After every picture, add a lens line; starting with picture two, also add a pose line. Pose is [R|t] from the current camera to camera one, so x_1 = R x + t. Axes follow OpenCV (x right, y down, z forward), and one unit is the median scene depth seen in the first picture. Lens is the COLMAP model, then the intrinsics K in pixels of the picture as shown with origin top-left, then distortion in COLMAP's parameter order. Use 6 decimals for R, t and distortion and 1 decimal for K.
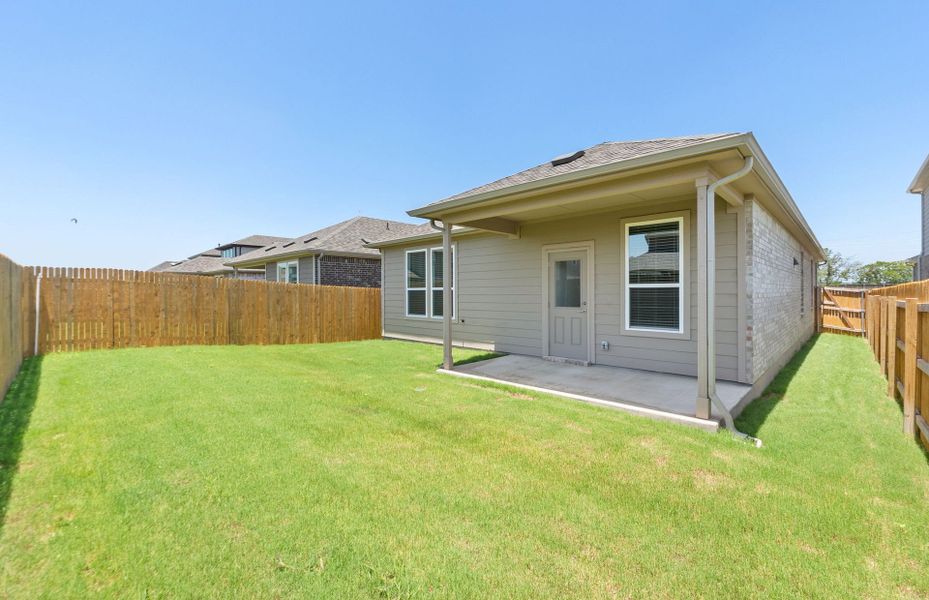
lens RADIAL K [[393.5, 0, 465.3], [0, 393.5, 289.9], [0, 0, 1]] dist [-0.007805, -0.000284]
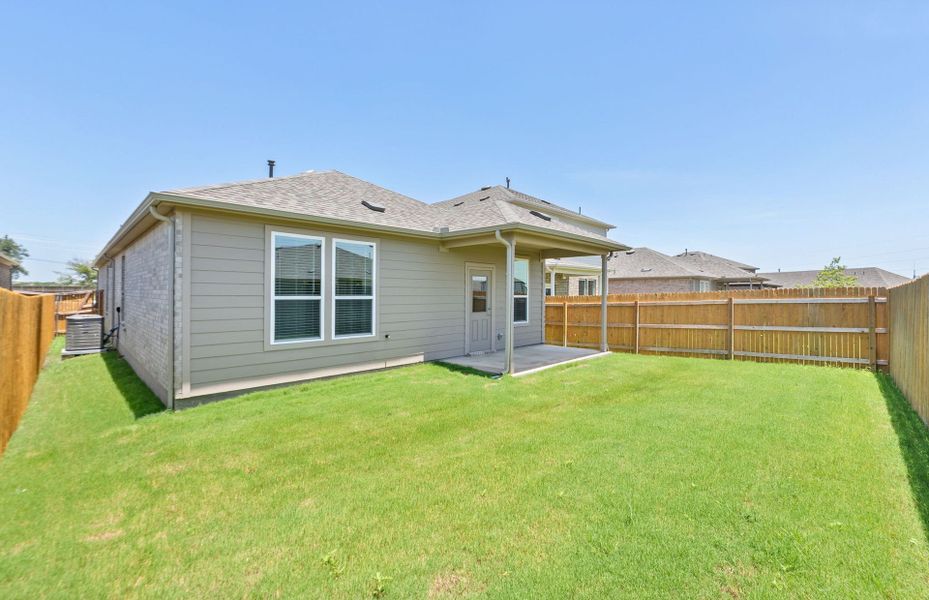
lens RADIAL K [[393.5, 0, 465.3], [0, 393.5, 289.9], [0, 0, 1]] dist [-0.007805, -0.000284]
pose [[0.005879, 0.011861, 0.999912, -1.012131], [-0.013180, 0.999844, -0.011783, -0.014313], [-0.999896, -0.013110, 0.006034, 0.997862]]
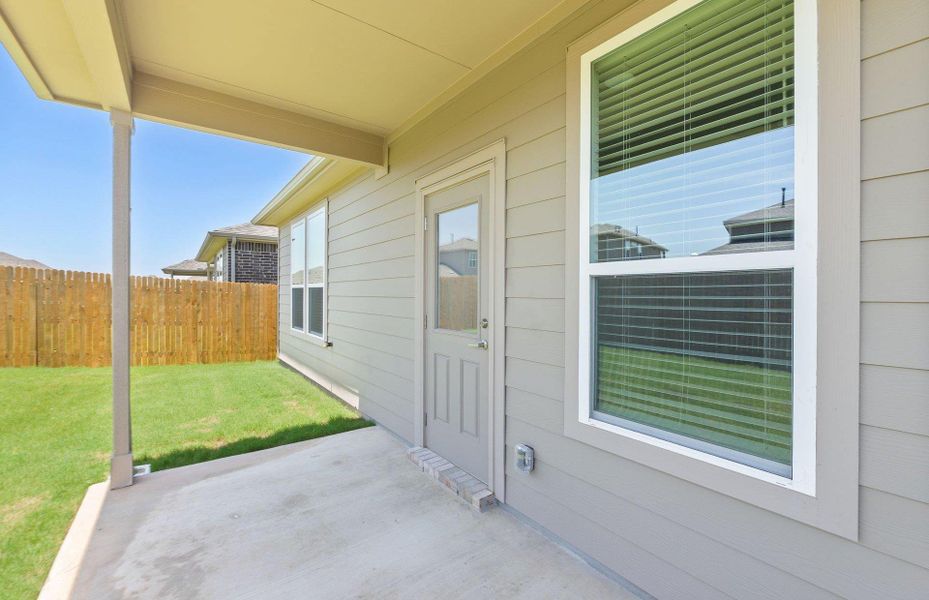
lens RADIAL K [[390.8, 0, 467.8], [0, 390.8, 296.1], [0, 0, 1]] dist [-0.000221, -0.000040]
pose [[0.987323, 0.010811, -0.158356, 0.318211], [-0.009118, 0.999893, 0.011416, 0.005441], [0.158462, -0.009827, 0.987316, 0.601592]]
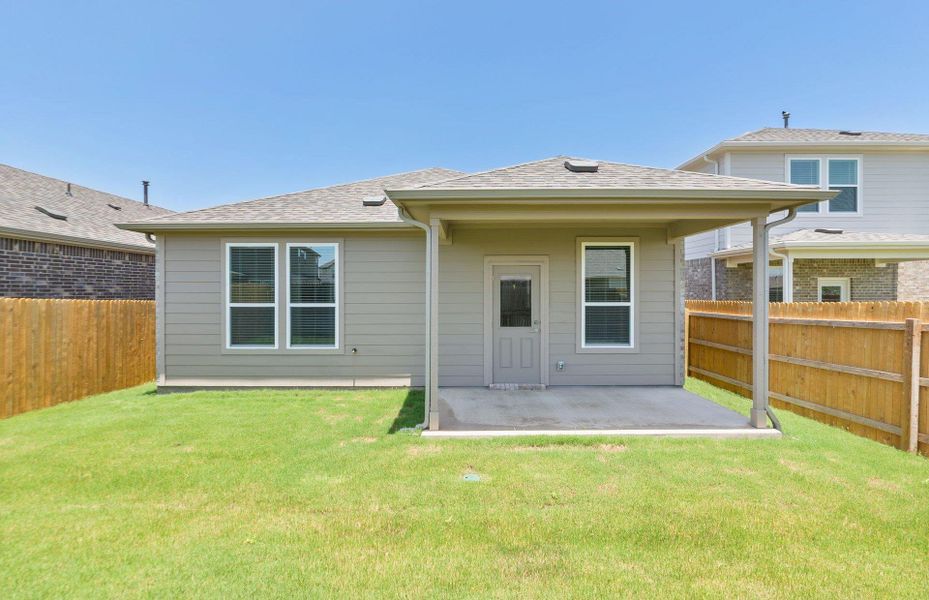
lens RADIAL K [[393.5, 0, 465.3], [0, 393.5, 289.9], [0, 0, 1]] dist [-0.007805, -0.000284]
pose [[0.717300, 0.004980, 0.696747, -0.434079], [-0.005826, 0.999982, -0.001149, -0.037676], [-0.696741, -0.003235, 0.717316, 0.416921]]
